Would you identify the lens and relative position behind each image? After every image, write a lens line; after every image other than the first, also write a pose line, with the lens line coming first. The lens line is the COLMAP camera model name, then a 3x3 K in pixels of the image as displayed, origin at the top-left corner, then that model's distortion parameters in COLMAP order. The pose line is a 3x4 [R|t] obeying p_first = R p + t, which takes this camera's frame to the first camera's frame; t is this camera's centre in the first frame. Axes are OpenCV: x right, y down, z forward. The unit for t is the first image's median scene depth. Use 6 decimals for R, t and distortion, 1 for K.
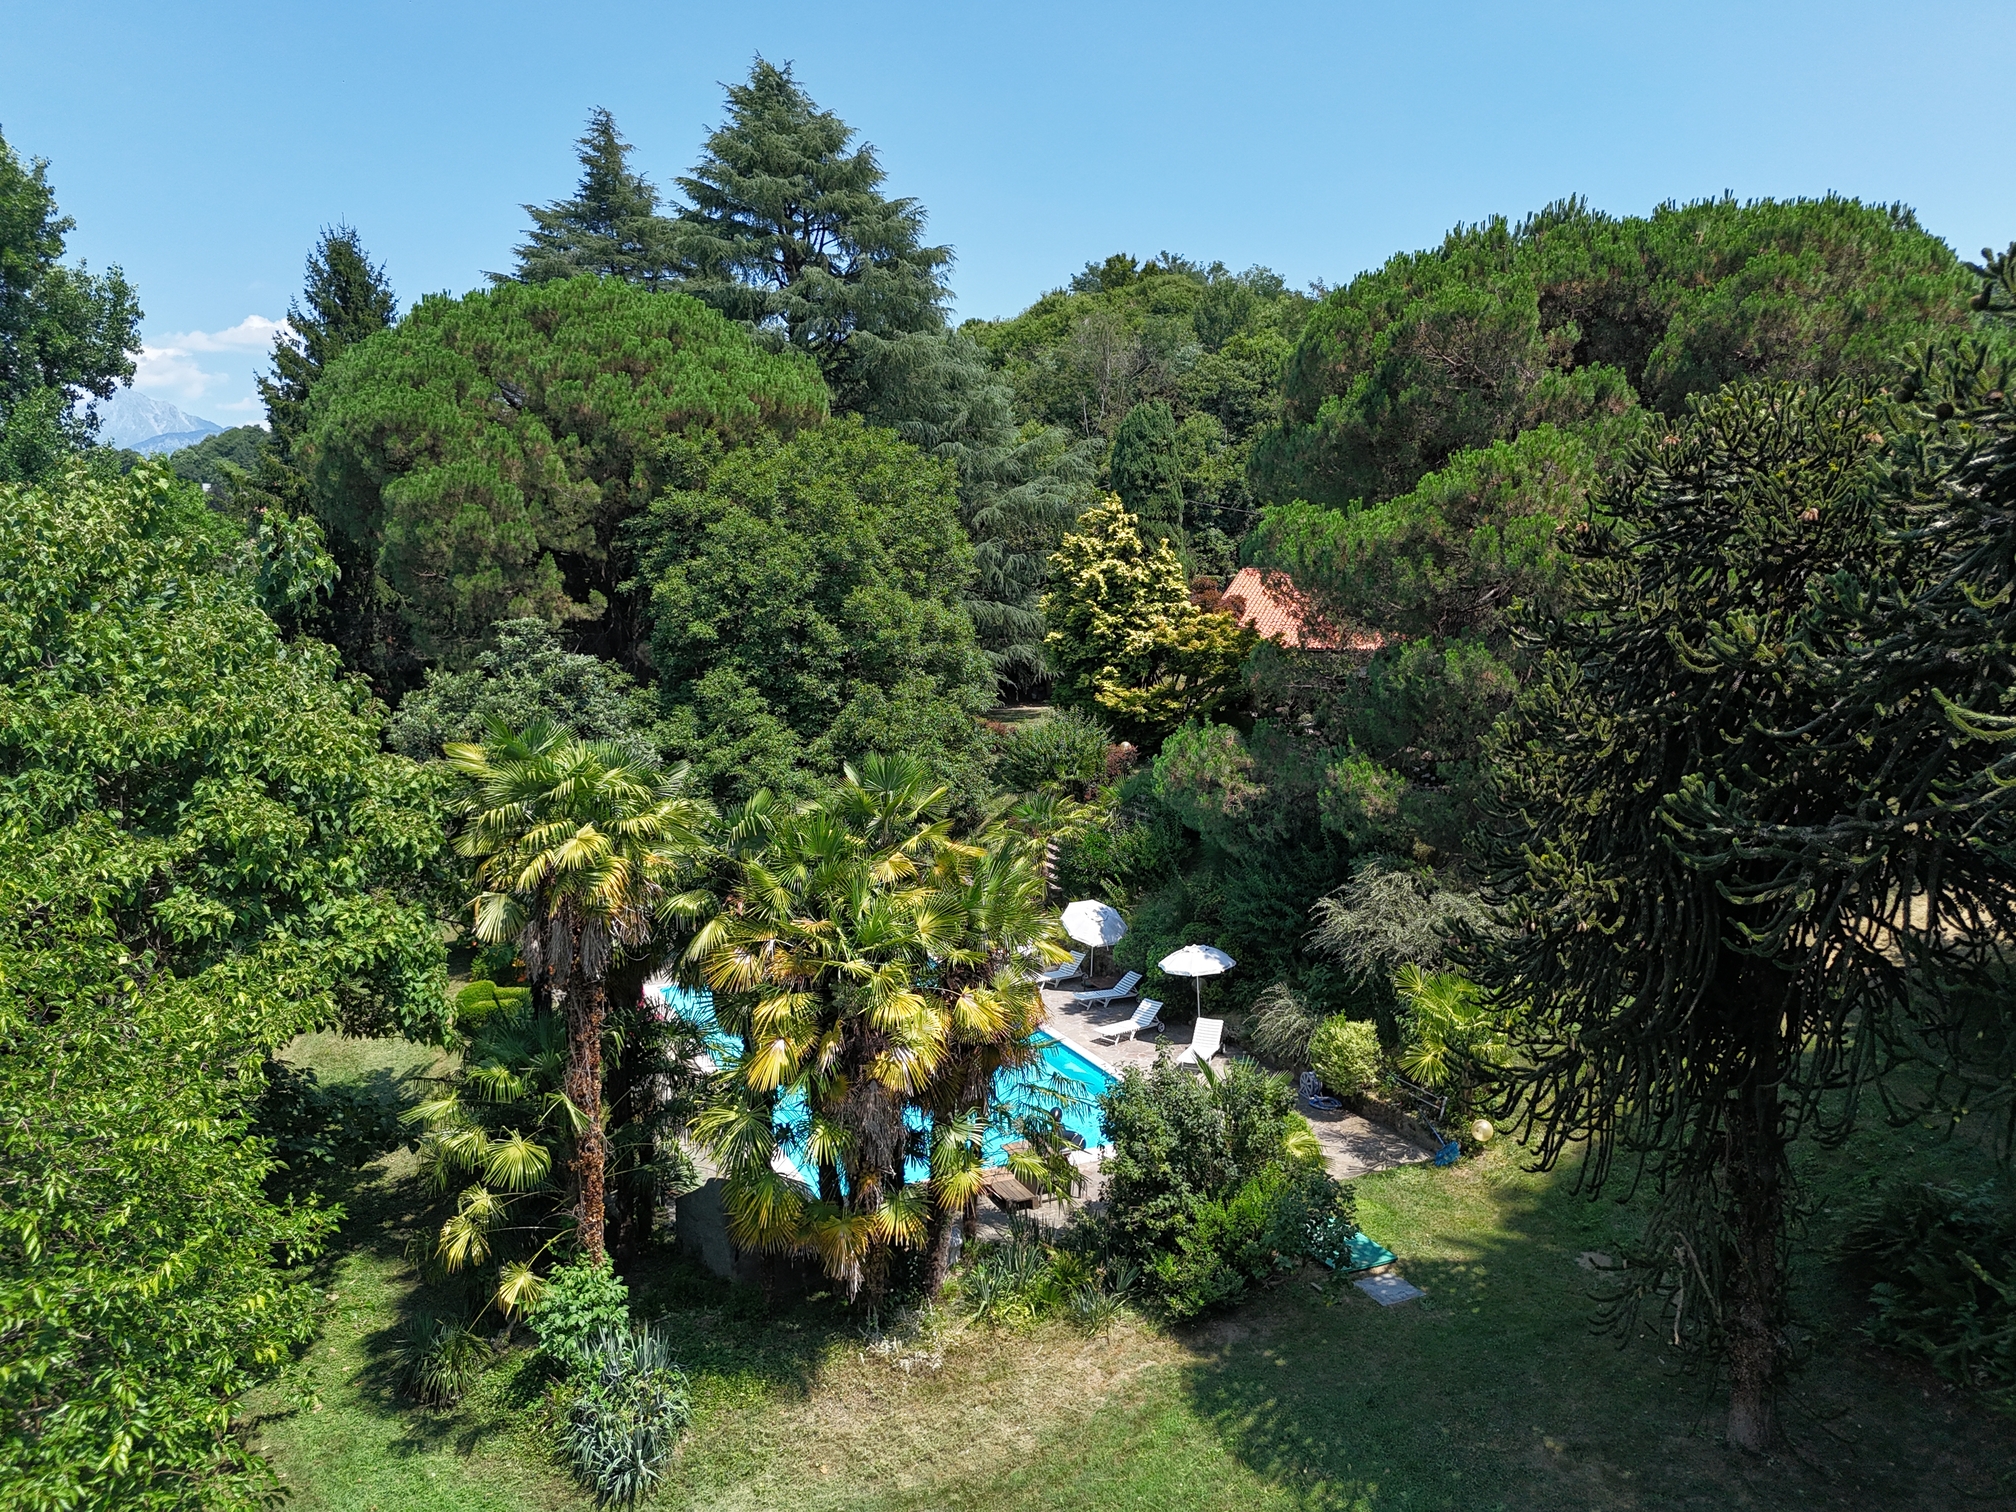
lens RADIAL K [[1506.3, 0, 1003.9], [0, 1506.3, 757.2], [0, 0, 1]] dist [0.082929, -0.087283]
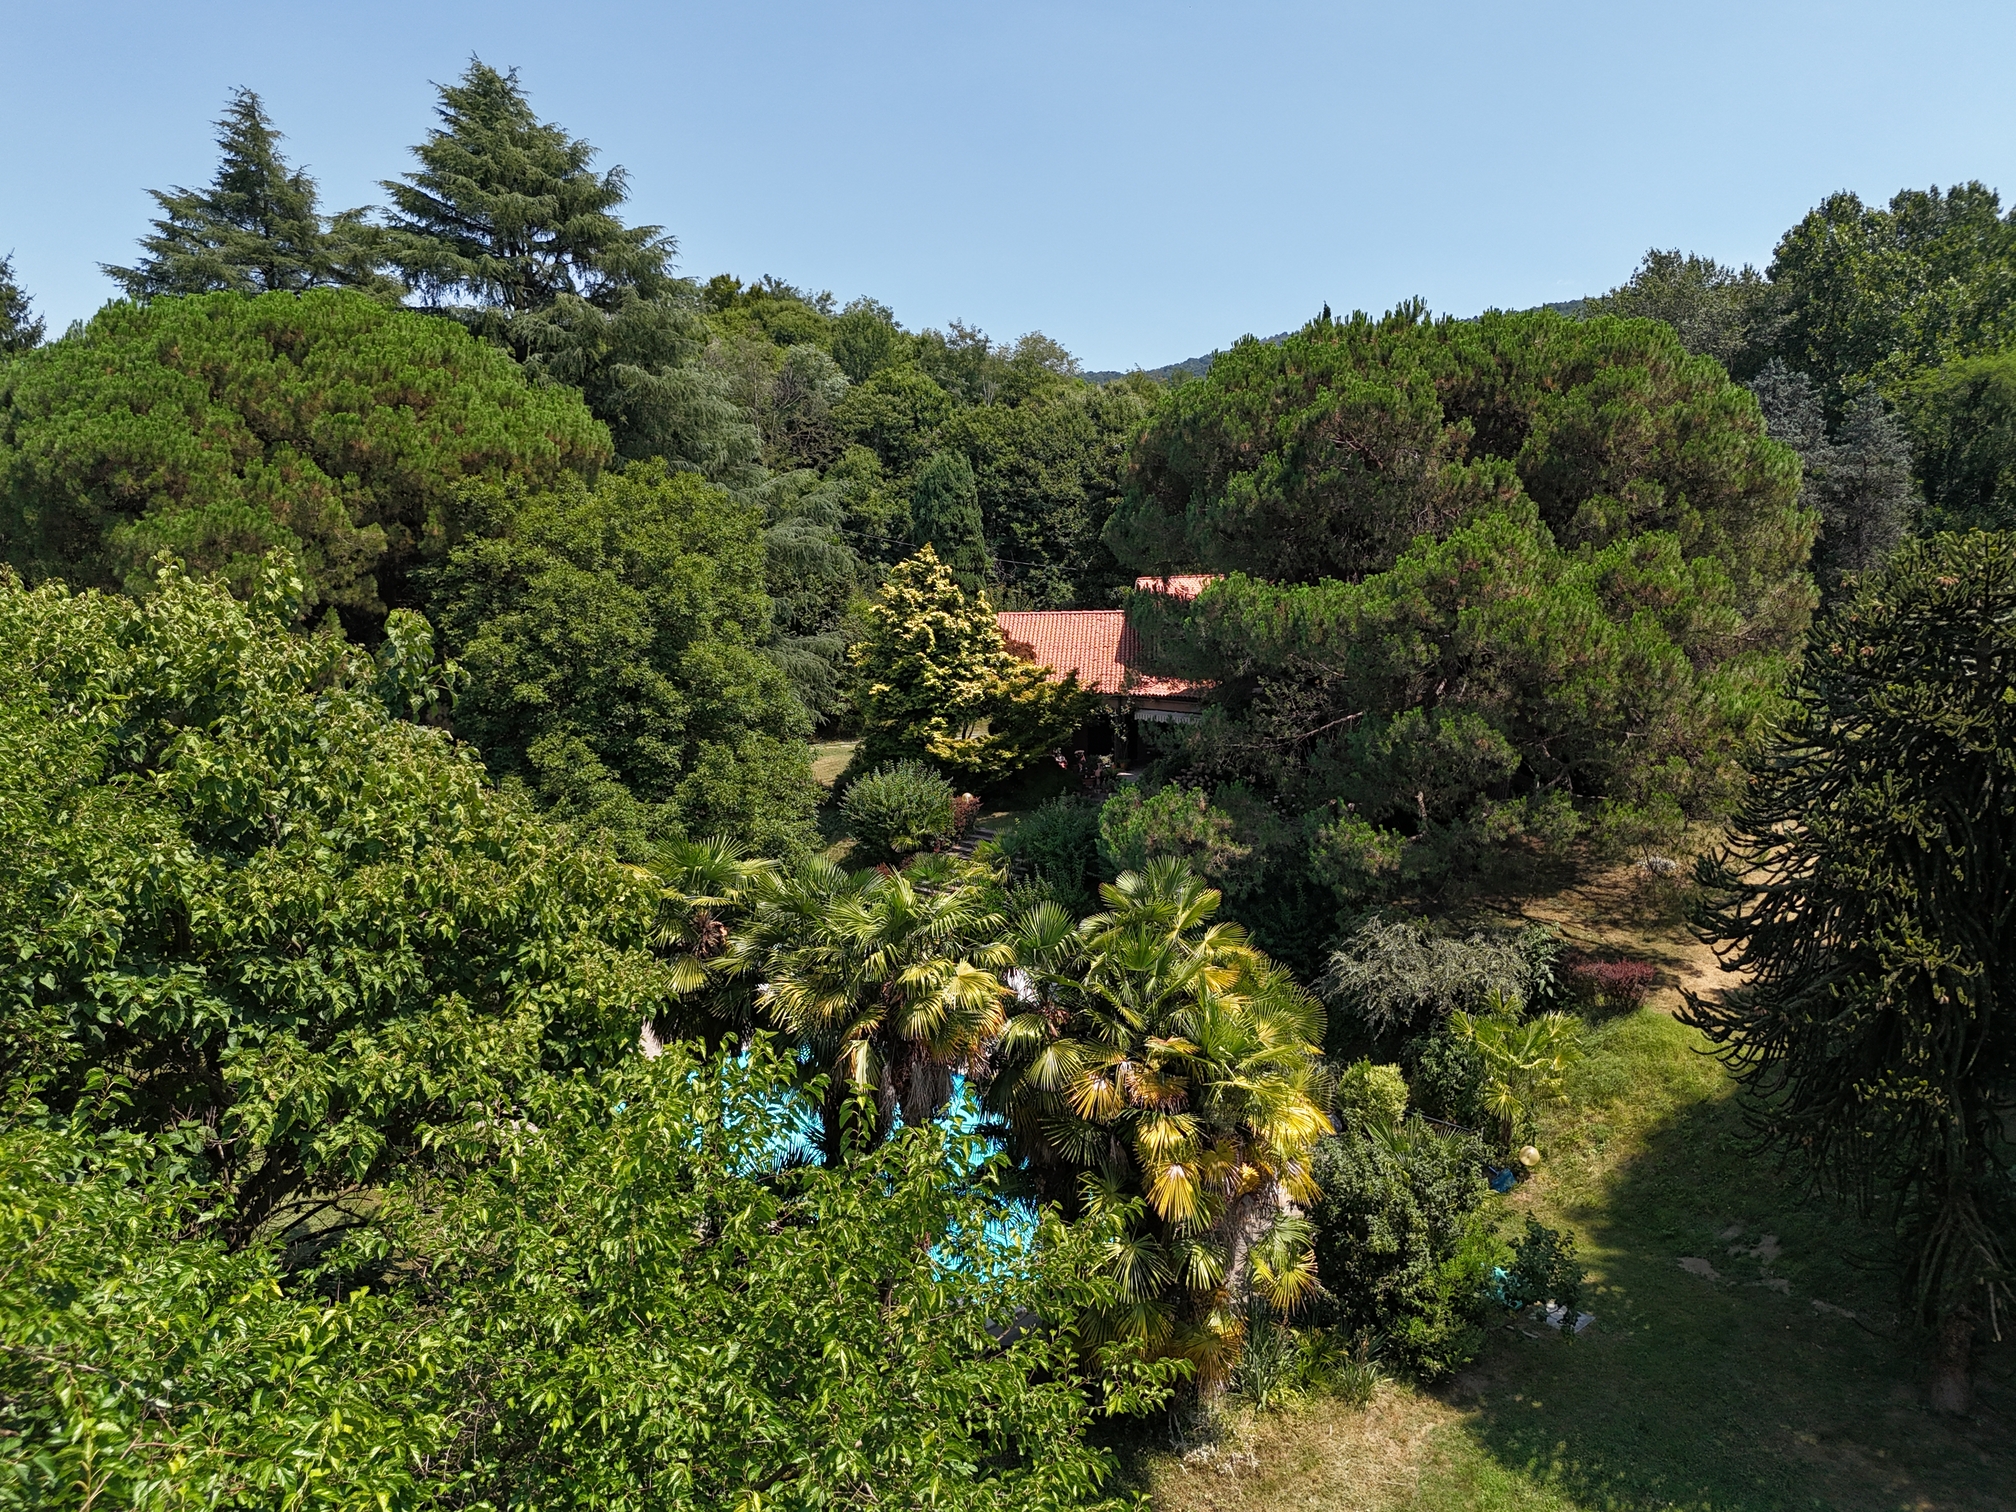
lens RADIAL K [[1506.3, 0, 1014.4], [0, 1506.3, 759.9], [0, 0, 1]] dist [0.082929, -0.087283]
pose [[0.947108, -0.035161, 0.318984, -0.204168], [0.037013, 0.999315, 0.000254, -0.030618], [-0.318774, 0.011566, 0.947760, 0.032703]]
